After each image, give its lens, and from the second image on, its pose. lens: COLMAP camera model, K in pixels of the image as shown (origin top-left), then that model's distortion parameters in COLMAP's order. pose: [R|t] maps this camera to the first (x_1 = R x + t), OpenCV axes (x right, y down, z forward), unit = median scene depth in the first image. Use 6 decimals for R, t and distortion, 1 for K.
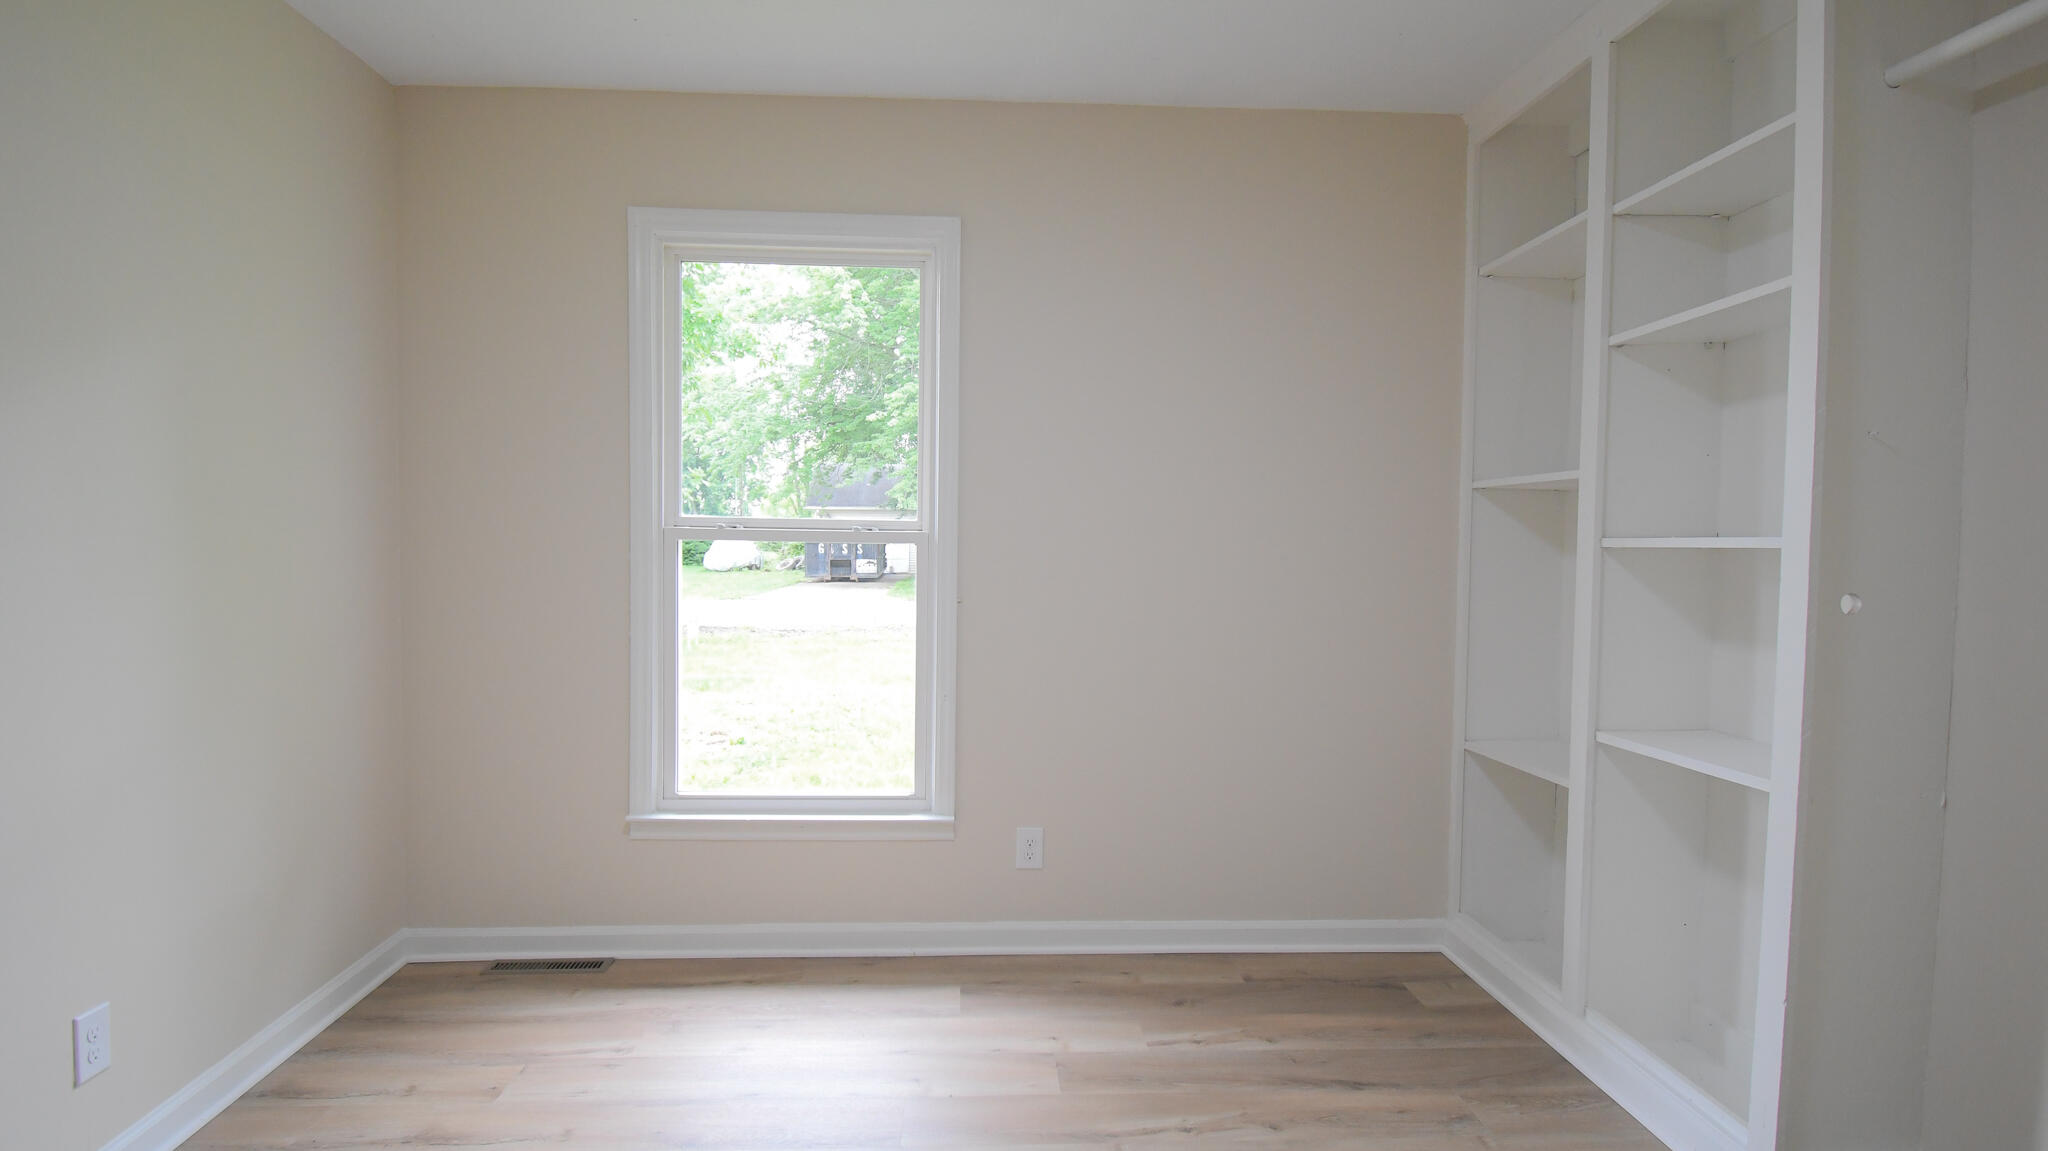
lens RADIAL K [[1024.8, 0, 1024.0], [0, 1024.8, 575.5], [0, 0, 1]] dist [0.023323, -0.029908]
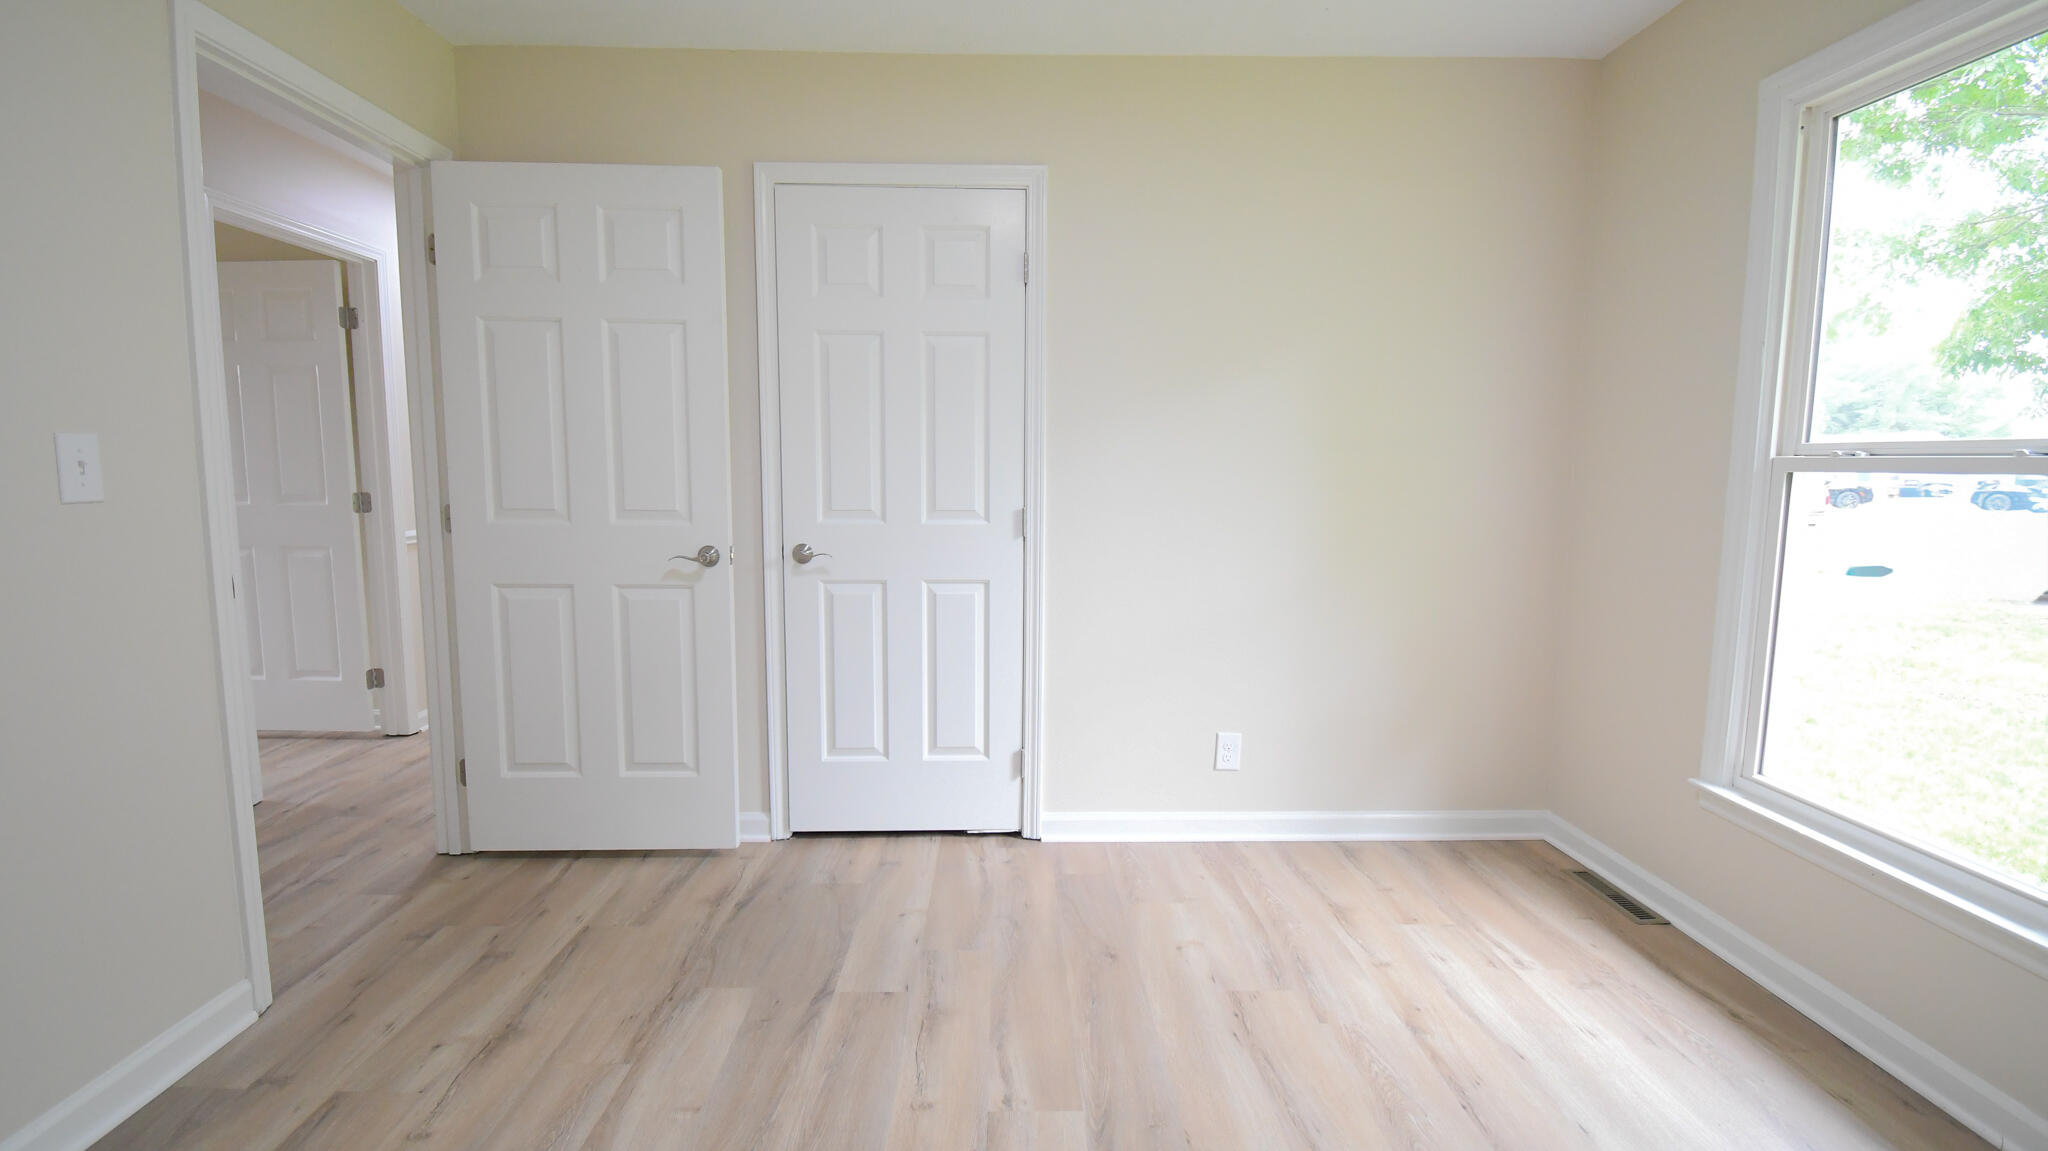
lens RADIAL K [[897.1, 0, 1010.1], [0, 897.1, 570.4], [0, 0, 1]] dist [0.024946, -0.029102]
pose [[-0.046635, 0.093039, -0.994570, 0.436142], [-0.049801, 0.994198, 0.095339, 0.007282], [0.997670, 0.053977, -0.041731, 0.447108]]
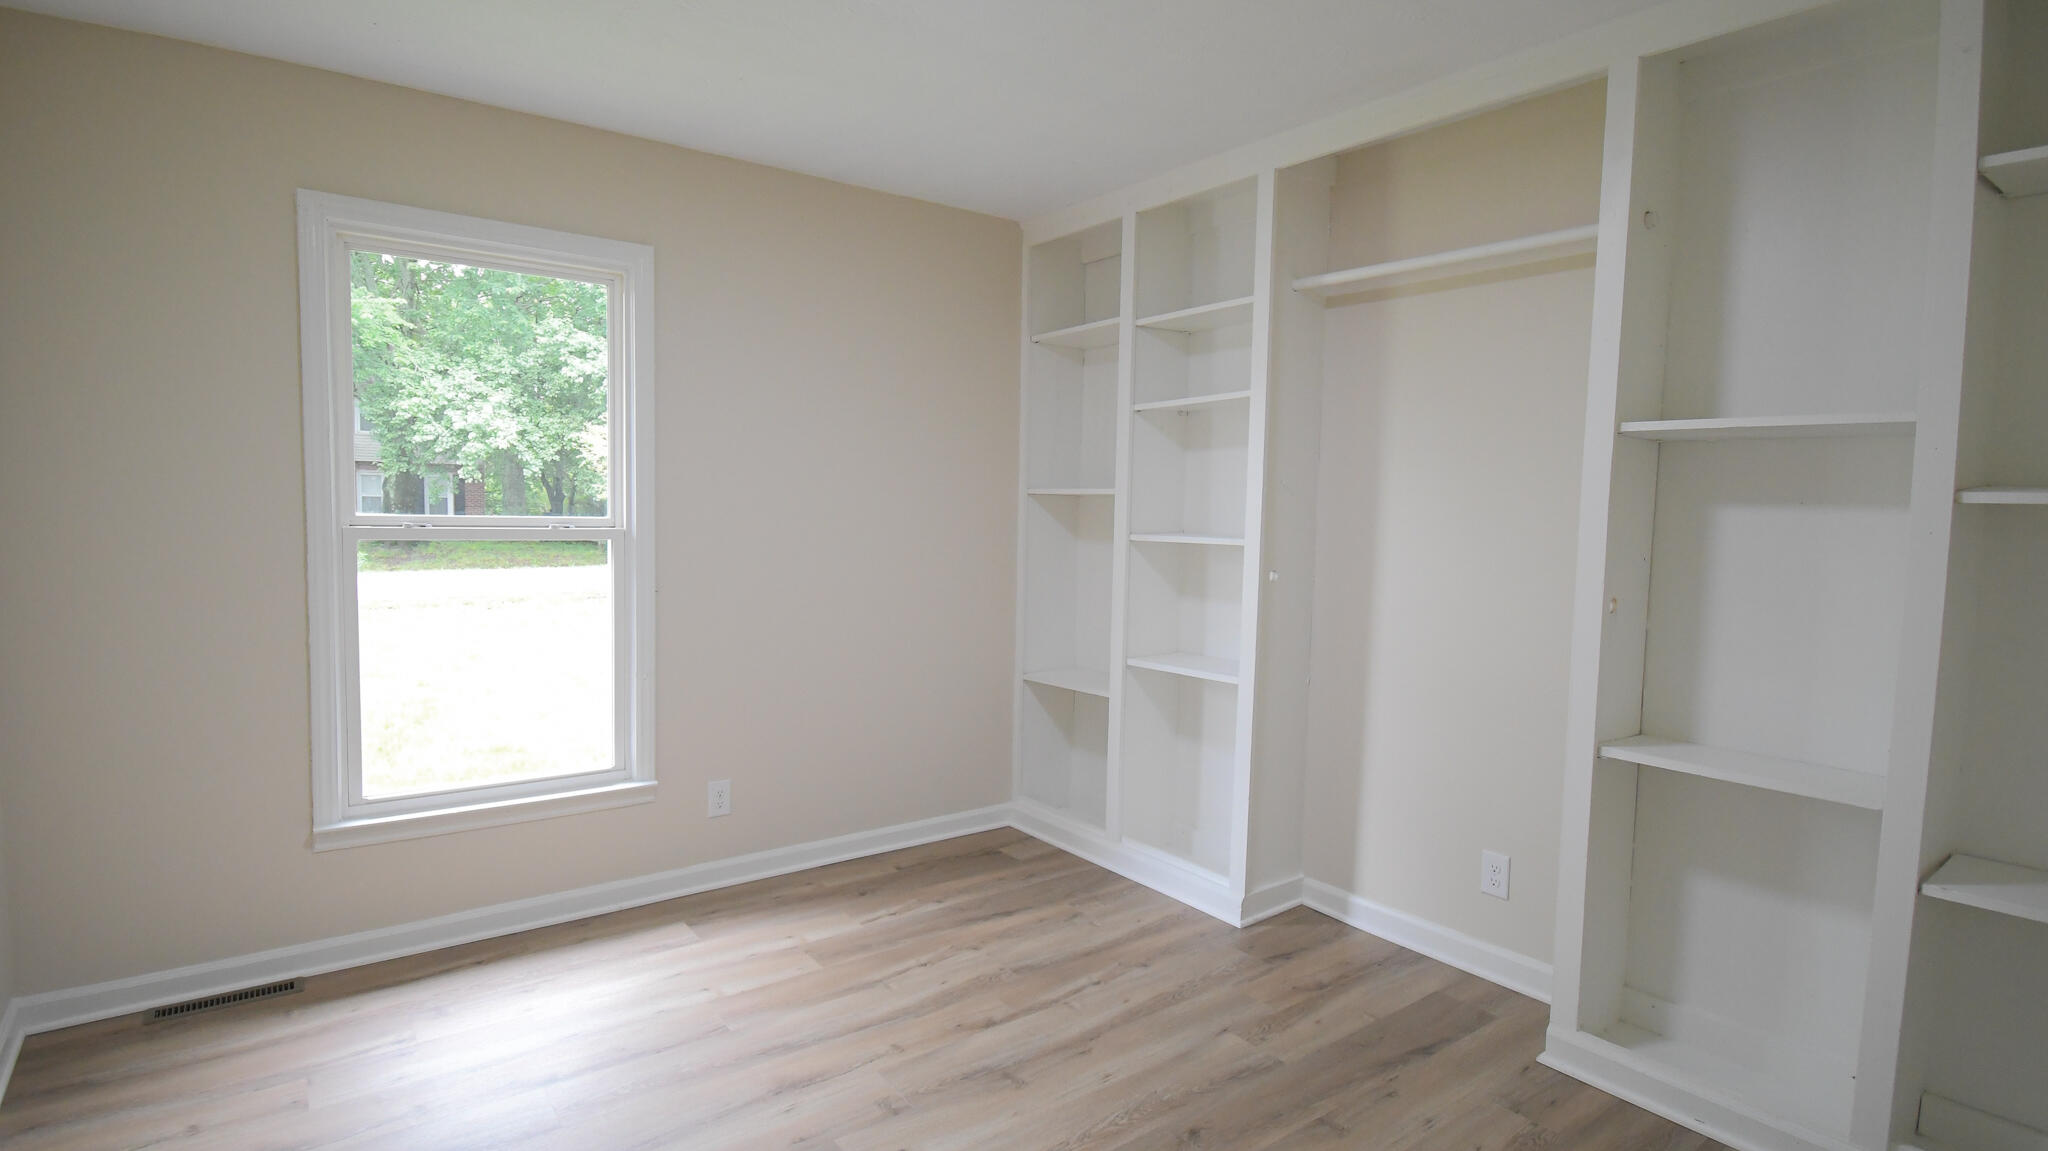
lens RADIAL K [[1024.8, 0, 1024.0], [0, 1024.8, 575.5], [0, 0, 1]] dist [0.023323, -0.029908]
pose [[0.826991, -0.035056, 0.561121, -0.388310], [0.011212, 0.998884, 0.045882, -0.041214], [-0.562104, -0.031653, 0.826461, -0.168582]]
